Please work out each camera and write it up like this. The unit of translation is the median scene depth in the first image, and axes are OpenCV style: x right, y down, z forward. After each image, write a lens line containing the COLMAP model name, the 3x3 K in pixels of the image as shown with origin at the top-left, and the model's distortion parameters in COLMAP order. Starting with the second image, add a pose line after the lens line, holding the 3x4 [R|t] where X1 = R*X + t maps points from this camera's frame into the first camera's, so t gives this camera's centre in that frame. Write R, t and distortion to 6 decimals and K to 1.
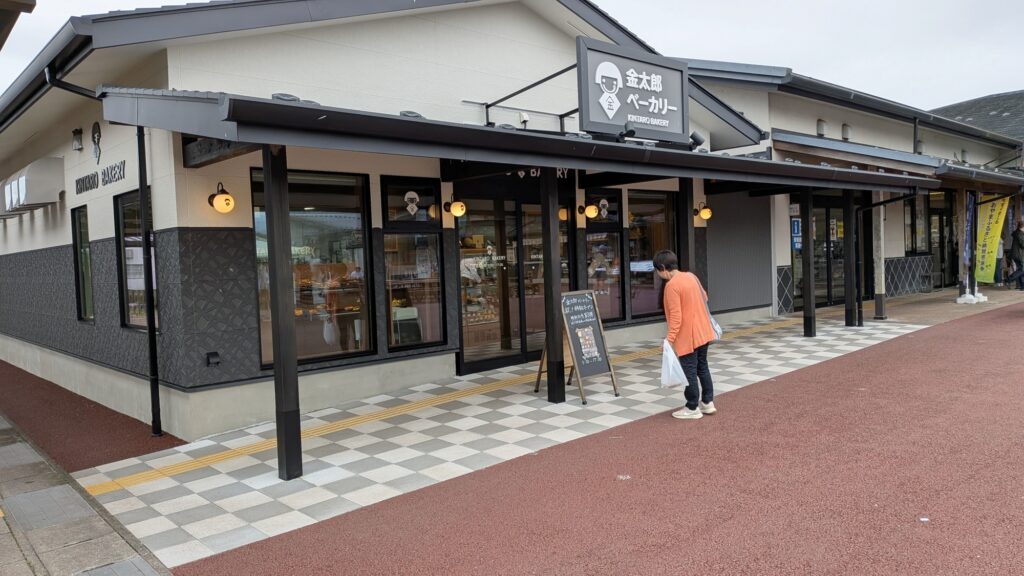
lens RADIAL K [[723.0, 0, 511.7], [0, 723.0, 285.7], [0, 0, 1]] dist [0.004916, -0.011092]
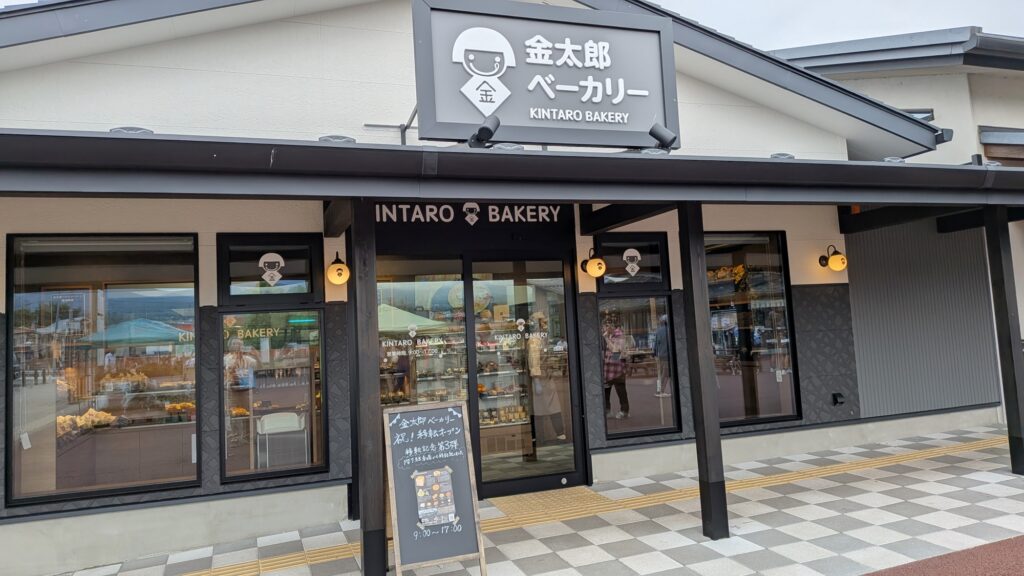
lens RADIAL K [[723.0, 0, 535.8], [0, 723.0, 259.8], [0, 0, 1]] dist [0.004916, -0.011092]
pose [[0.927343, -0.049005, -0.370989, 0.370138], [0.003608, 0.992513, -0.122085, -0.034944], [0.374195, 0.111876, 0.920577, 0.441151]]
